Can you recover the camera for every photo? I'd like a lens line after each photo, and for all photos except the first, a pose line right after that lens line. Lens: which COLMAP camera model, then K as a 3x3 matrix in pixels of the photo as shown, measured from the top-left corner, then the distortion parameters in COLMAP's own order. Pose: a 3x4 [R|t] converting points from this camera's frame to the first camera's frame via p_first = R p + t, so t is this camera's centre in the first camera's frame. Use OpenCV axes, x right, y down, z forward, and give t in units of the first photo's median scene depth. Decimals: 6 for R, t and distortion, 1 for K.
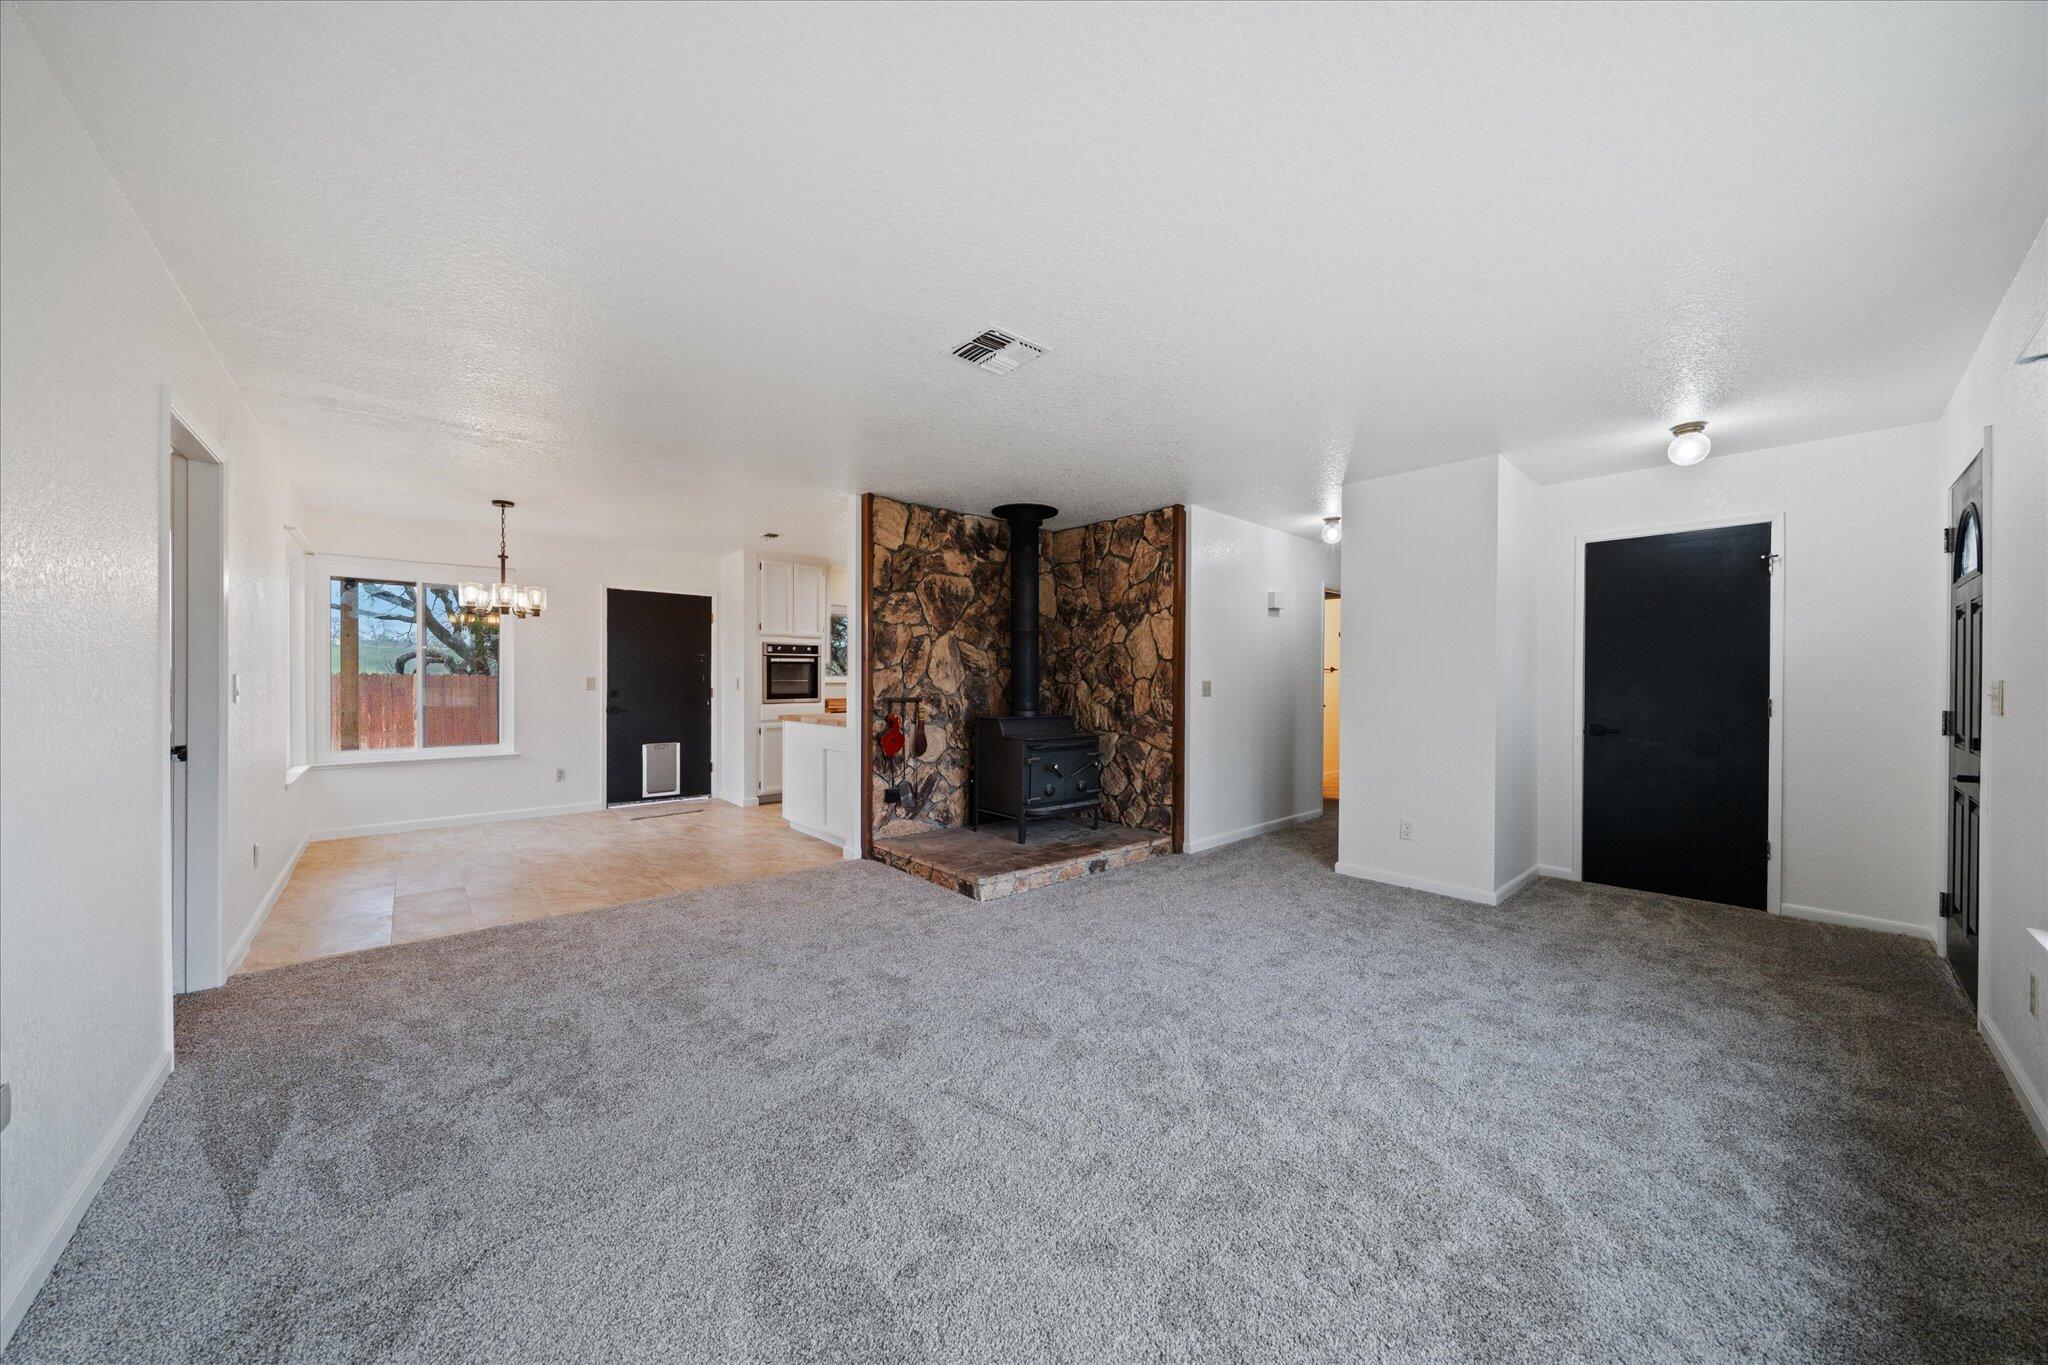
lens RADIAL K [[703.3, 0, 1024.3], [0, 703.3, 662.6], [0, 0, 1]] dist [0.000151, 0.000131]
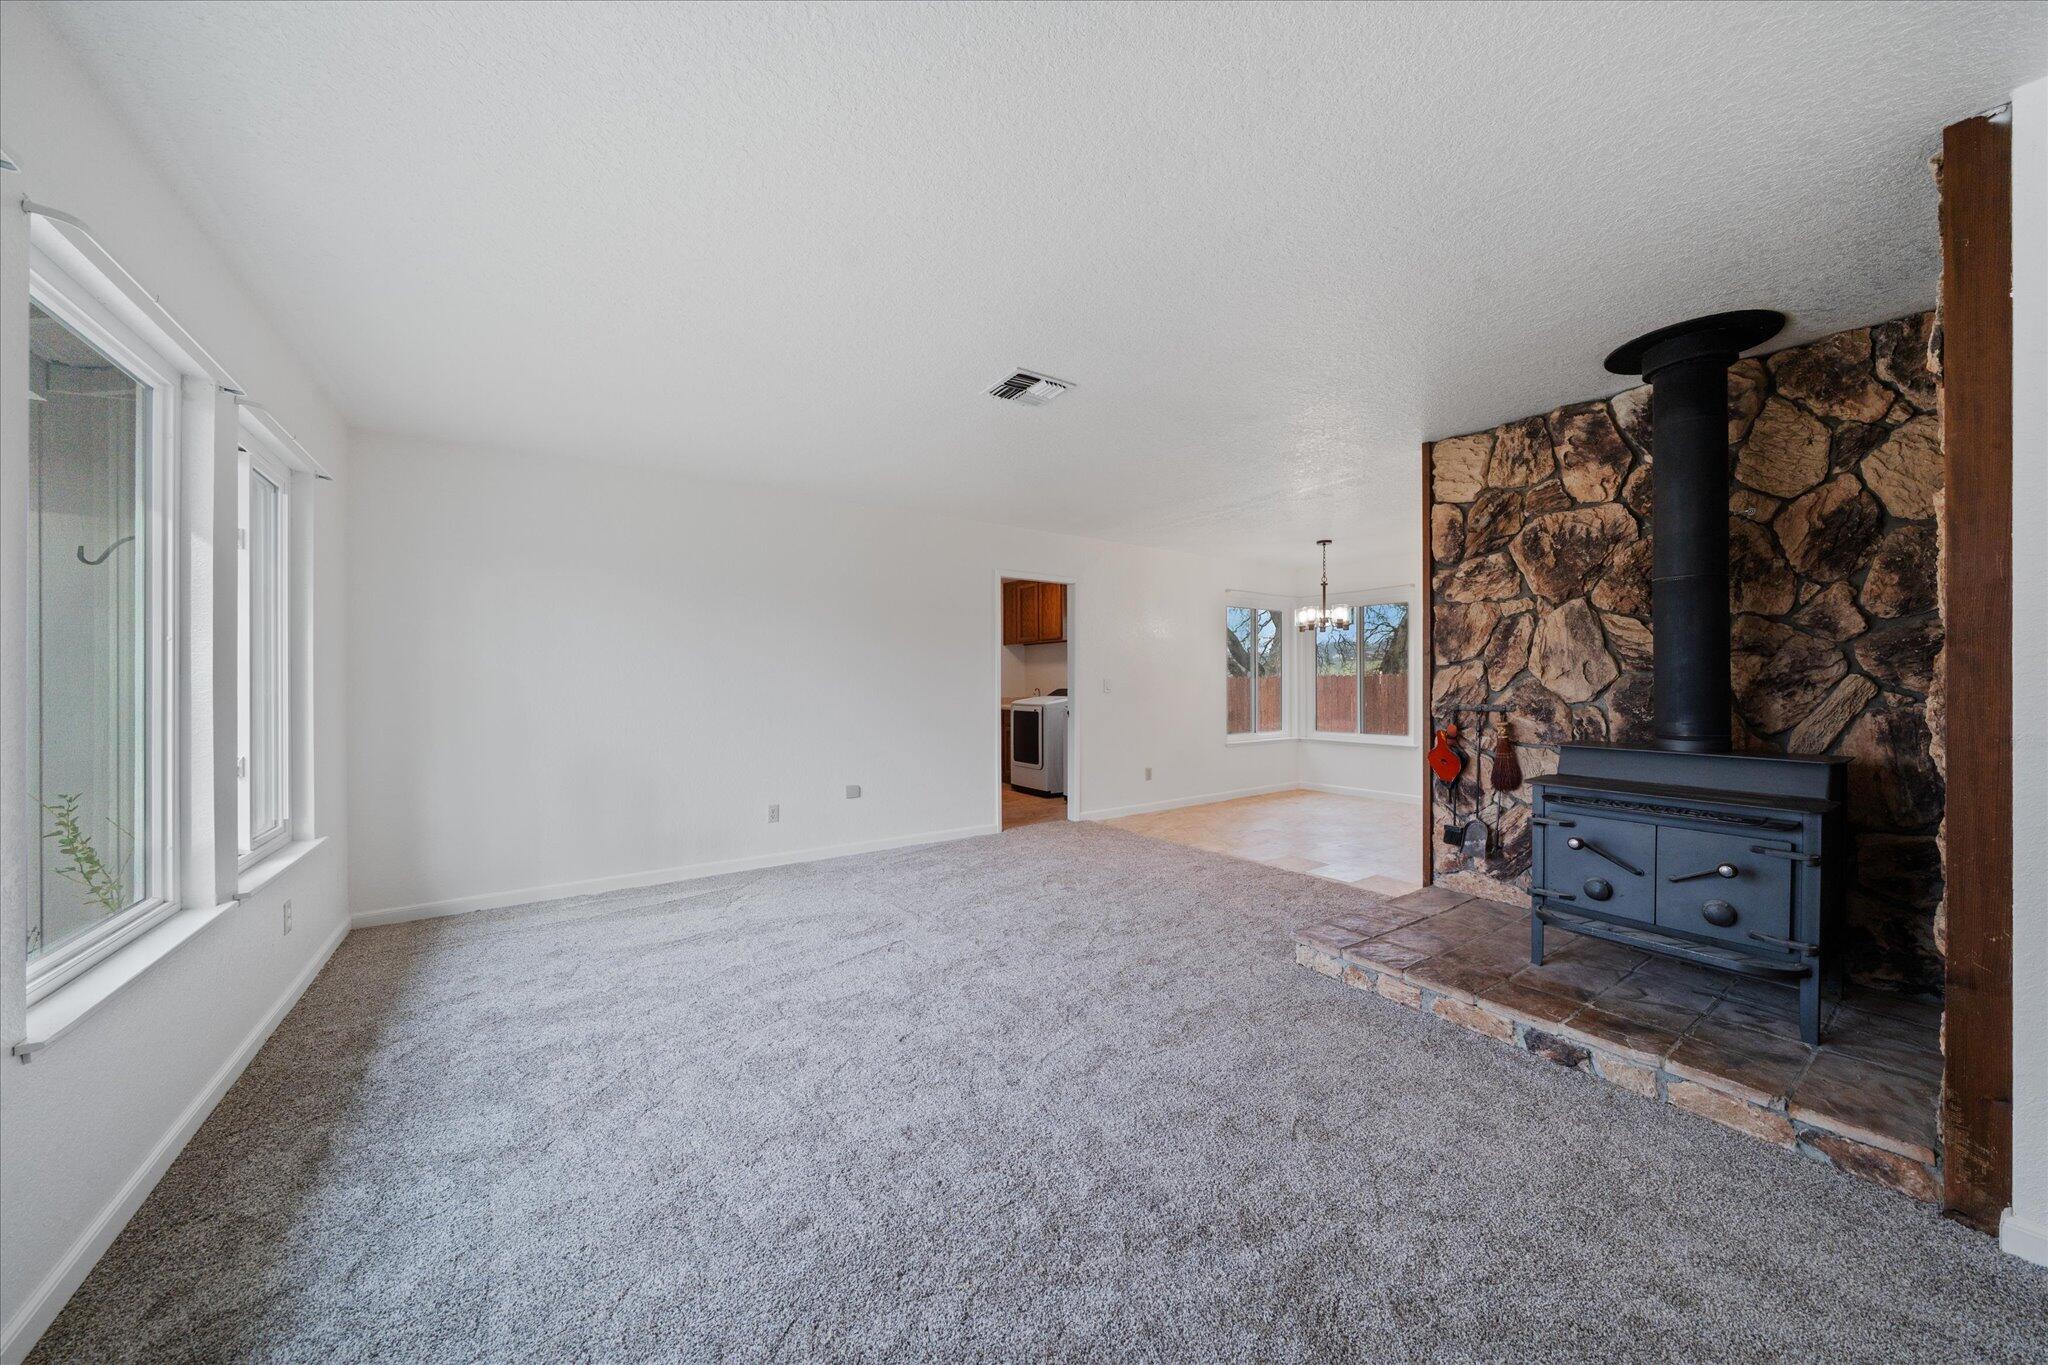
lens RADIAL K [[703.3, 0, 1024.3], [0, 703.3, 662.6], [0, 0, 1]] dist [0.000151, 0.000131]
pose [[-0.122223, -0.029404, -0.992067, 0.583807], [0.022444, 0.999224, -0.032381, 0.019883], [0.992249, -0.026224, -0.121468, 0.616754]]
